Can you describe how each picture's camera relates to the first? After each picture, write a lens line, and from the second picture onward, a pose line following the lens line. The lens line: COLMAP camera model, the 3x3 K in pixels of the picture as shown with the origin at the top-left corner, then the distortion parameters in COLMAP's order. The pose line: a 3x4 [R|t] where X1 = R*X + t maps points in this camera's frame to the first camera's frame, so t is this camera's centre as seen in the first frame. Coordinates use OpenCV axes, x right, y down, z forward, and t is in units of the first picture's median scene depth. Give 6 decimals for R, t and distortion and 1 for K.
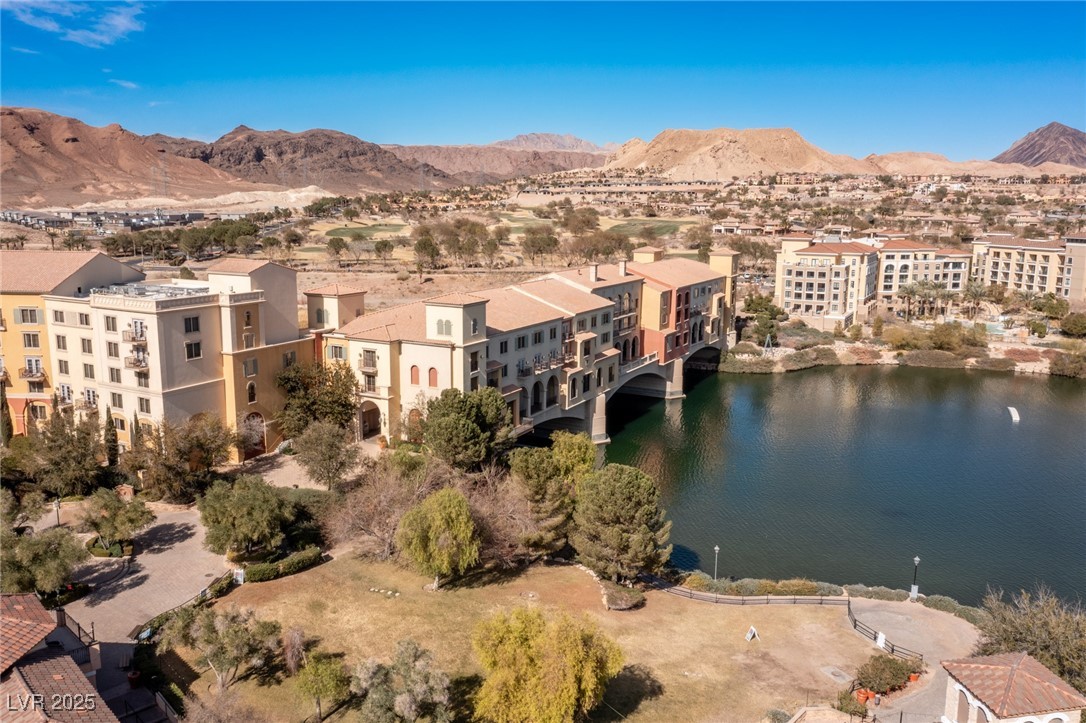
lens RADIAL K [[865.0, 0, 543.0], [0, 865.0, 361.5], [0, 0, 1]] dist [-0.007186, 0.001382]
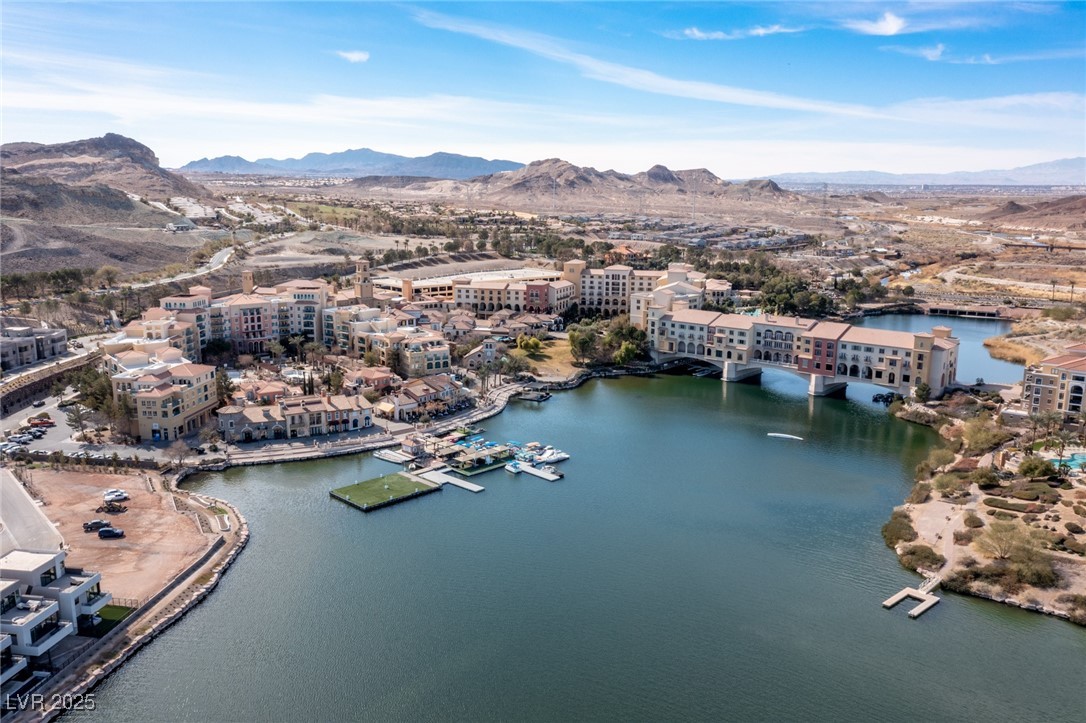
lens RADIAL K [[854.6, 0, 530.1], [0, 854.6, 361.6], [0, 0, 1]] dist [-0.010972, 0.006091]
pose [[-0.247247, 0.181747, -0.951755, 0.382886], [-0.177970, 0.957022, 0.228986, -0.063681], [0.952468, 0.226000, -0.204275, 0.143412]]
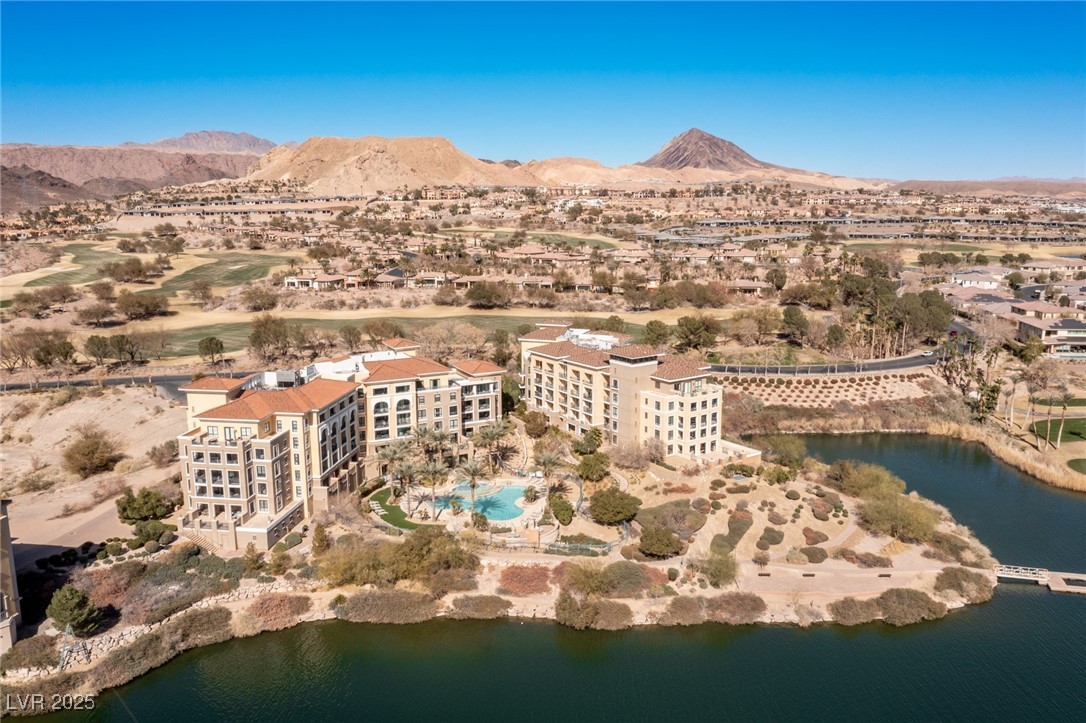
lens RADIAL K [[854.6, 0, 530.1], [0, 854.6, 361.6], [0, 0, 1]] dist [-0.010972, 0.006091]
pose [[0.945560, -0.071862, 0.317415, 0.081139], [0.070103, 0.997395, 0.016977, -0.039703], [-0.317808, 0.006199, 0.948135, 0.086570]]
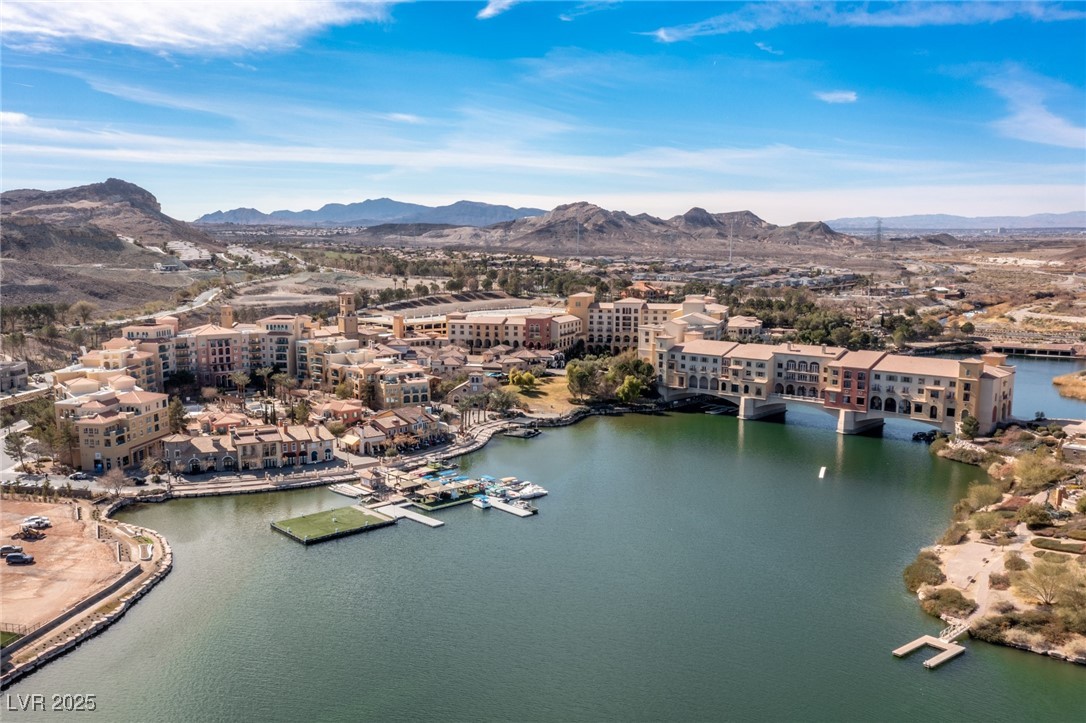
lens RADIAL K [[923.4, 0, 485.5], [0, 923.4, 391.1], [0, 0, 1]] dist [-0.010414, 0.000138]
pose [[-0.324145, 0.145942, -0.934682, 0.369943], [-0.163034, 0.964627, 0.207157, -0.053124], [0.931853, 0.219534, -0.288886, 0.158373]]
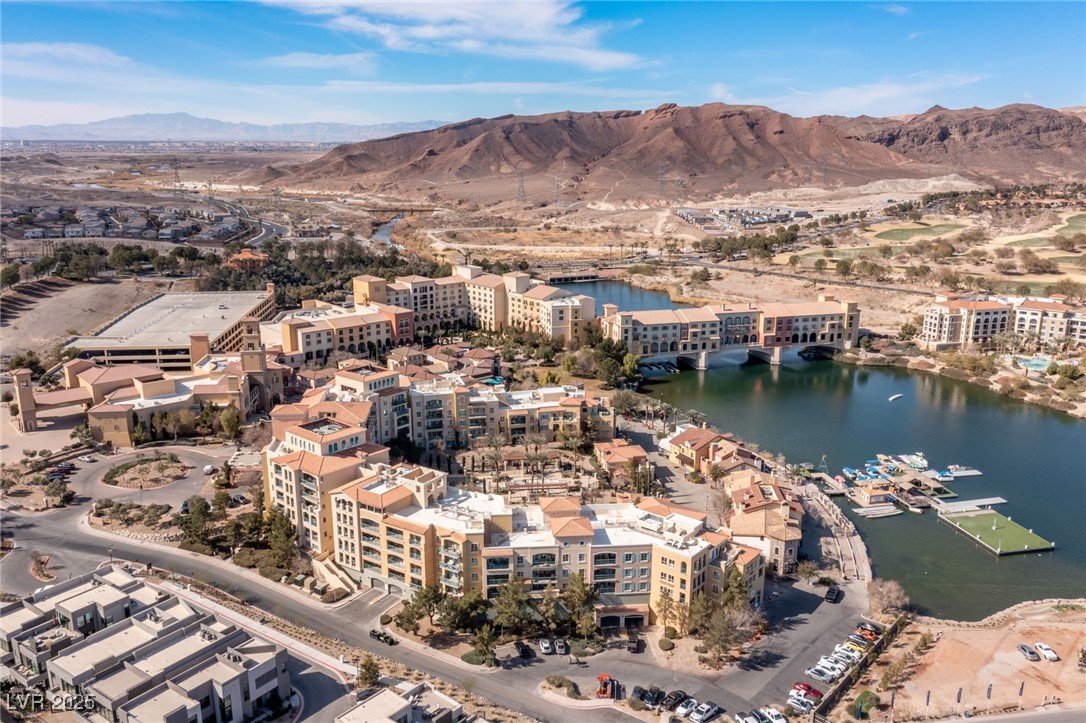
lens RADIAL K [[865.0, 0, 543.0], [0, 865.0, 361.5], [0, 0, 1]] dist [-0.007186, 0.001382]
pose [[0.681103, 0.170537, -0.712050, 0.253383], [-0.127568, 0.985263, 0.113948, -0.027221], [0.720989, 0.013225, 0.692821, -0.193197]]
